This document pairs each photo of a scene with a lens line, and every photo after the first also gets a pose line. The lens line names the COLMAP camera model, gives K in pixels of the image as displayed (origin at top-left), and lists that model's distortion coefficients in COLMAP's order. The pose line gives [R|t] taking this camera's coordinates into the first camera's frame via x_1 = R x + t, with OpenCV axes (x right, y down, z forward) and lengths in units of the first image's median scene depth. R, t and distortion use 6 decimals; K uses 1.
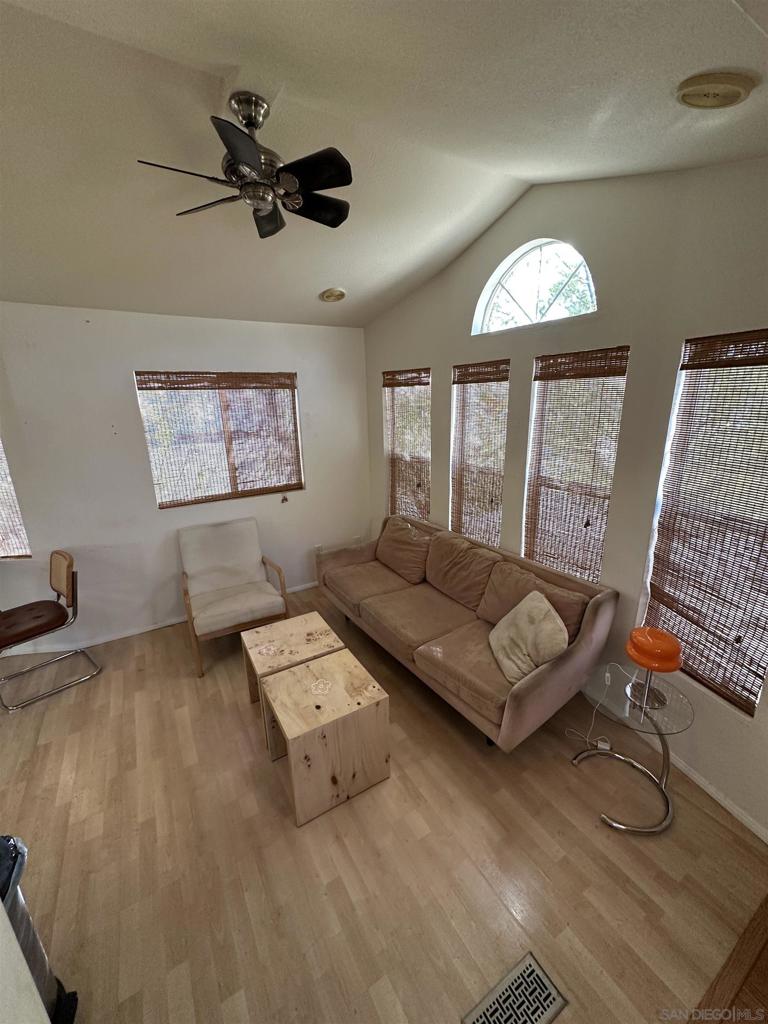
lens RADIAL K [[409.3, 0, 383.5], [0, 409.3, 514.2], [0, 0, 1]] dist [0.007477, -0.000027]
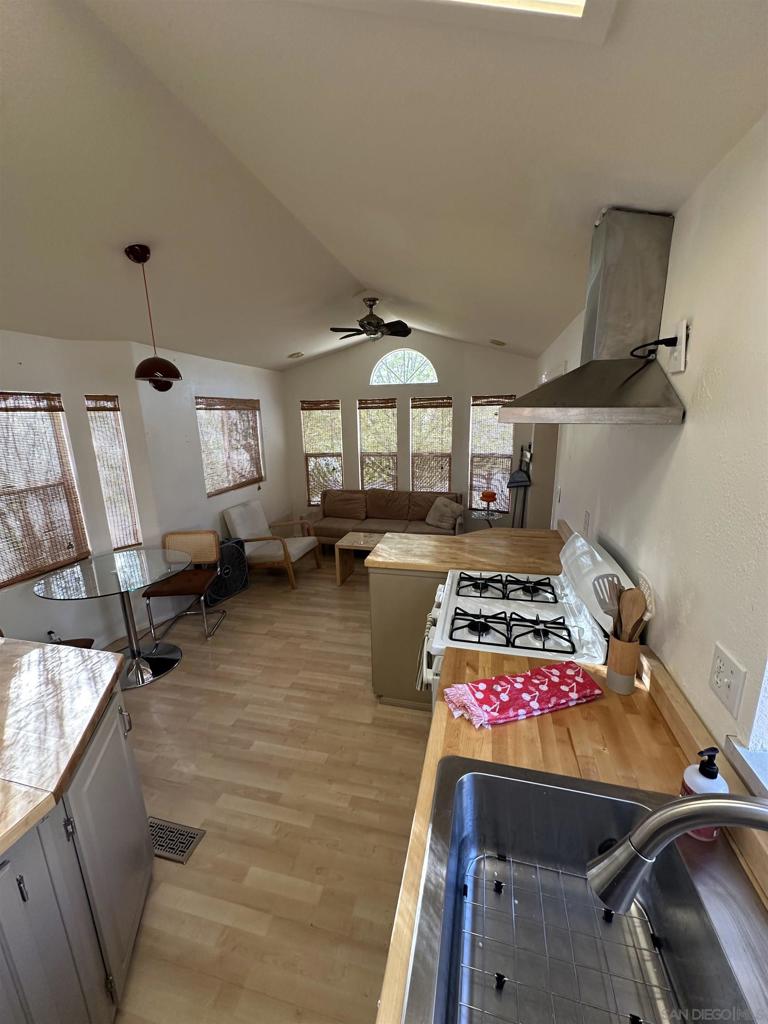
lens RADIAL K [[410.0, 0, 384.8], [0, 410.0, 514.7], [0, 0, 1]] dist [0.000442, 0.000066]
pose [[0.699817, -0.160221, 0.696121, -1.138113], [0.201252, 0.979268, 0.023070, 0.132964], [-0.685386, 0.123951, 0.717553, -0.358333]]
